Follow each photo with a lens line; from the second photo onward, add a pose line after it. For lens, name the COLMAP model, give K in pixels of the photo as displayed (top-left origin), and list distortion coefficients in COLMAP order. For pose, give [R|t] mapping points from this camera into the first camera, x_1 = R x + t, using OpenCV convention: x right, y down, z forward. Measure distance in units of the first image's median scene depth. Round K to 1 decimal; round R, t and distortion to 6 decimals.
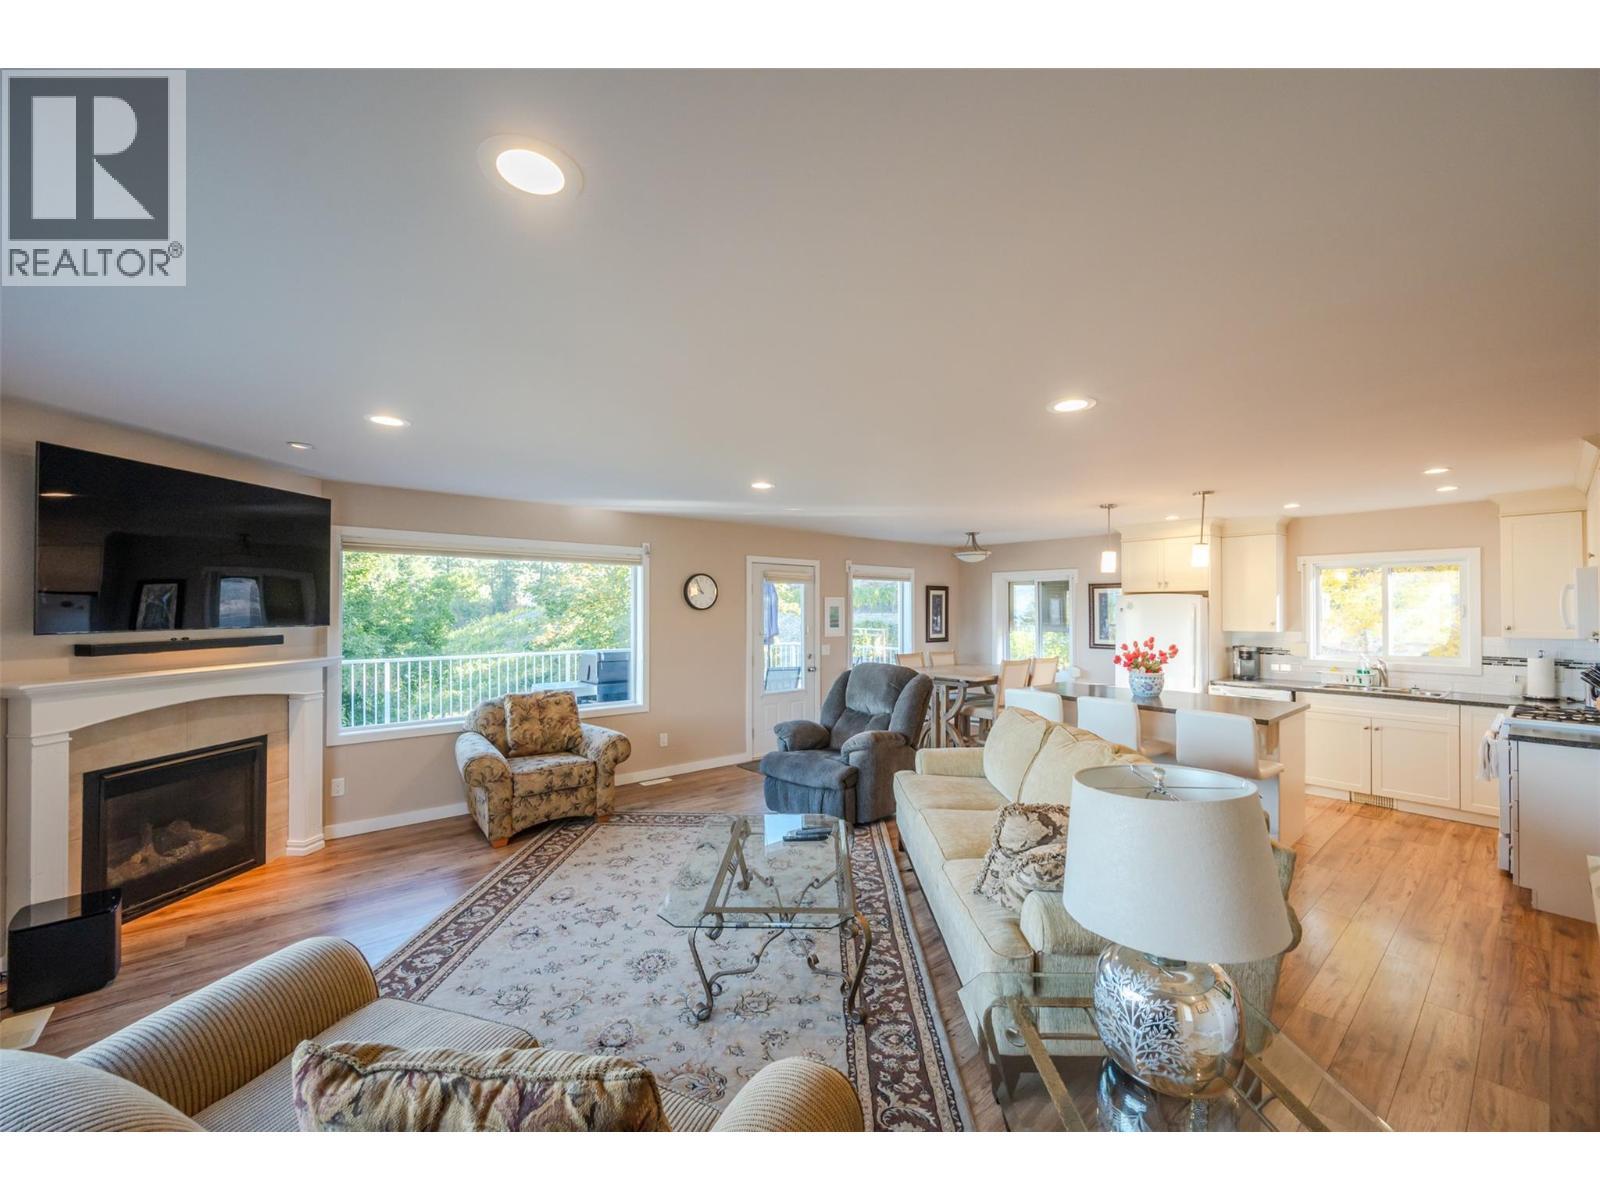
lens RADIAL K [[626.7, 0, 788.9], [0, 626.7, 605.8], [0, 0, 1]] dist [-0.000570, -0.000057]
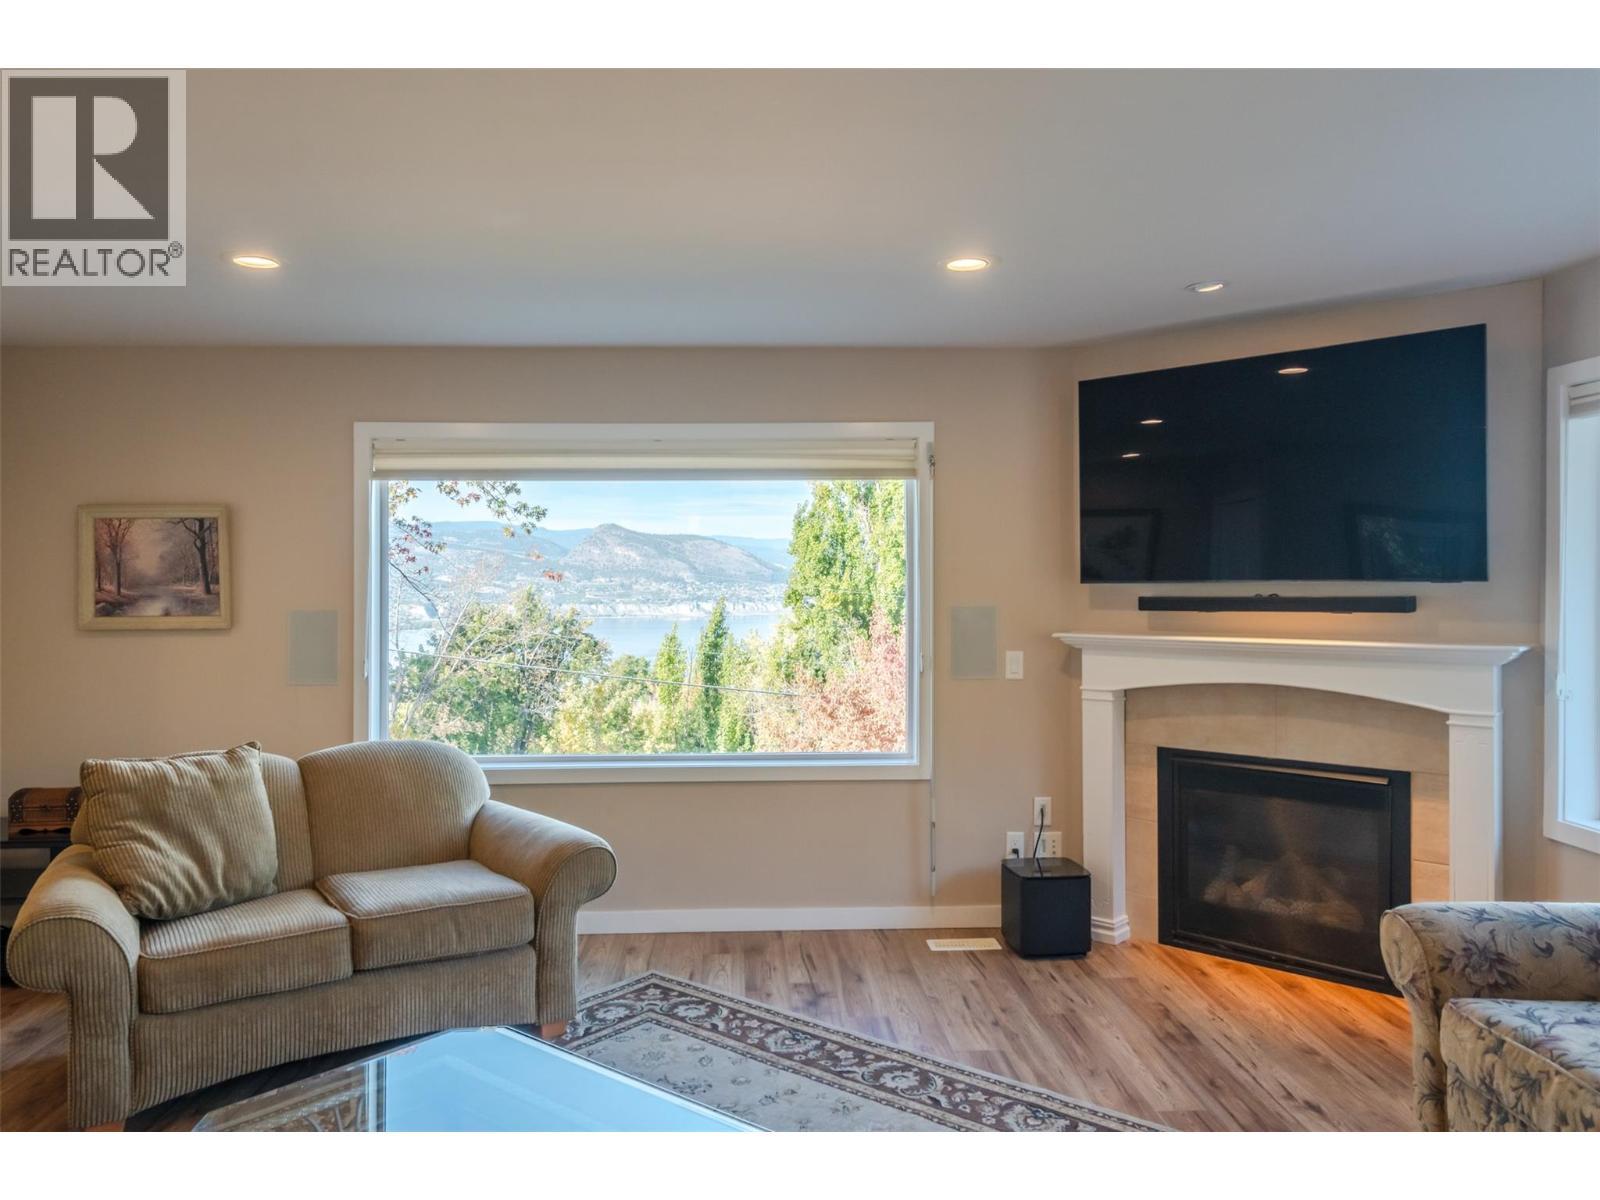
lens RADIAL K [[1148.0, 0, 792.7], [0, 1148.0, 577.1], [0, 0, 1]] dist [-0.003024, 0.001842]
pose [[-0.591742, -0.000082, -0.806128, 0.282818], [0.009208, 0.999934, -0.006861, 0.026797], [0.806075, -0.011482, -0.591702, 0.993420]]
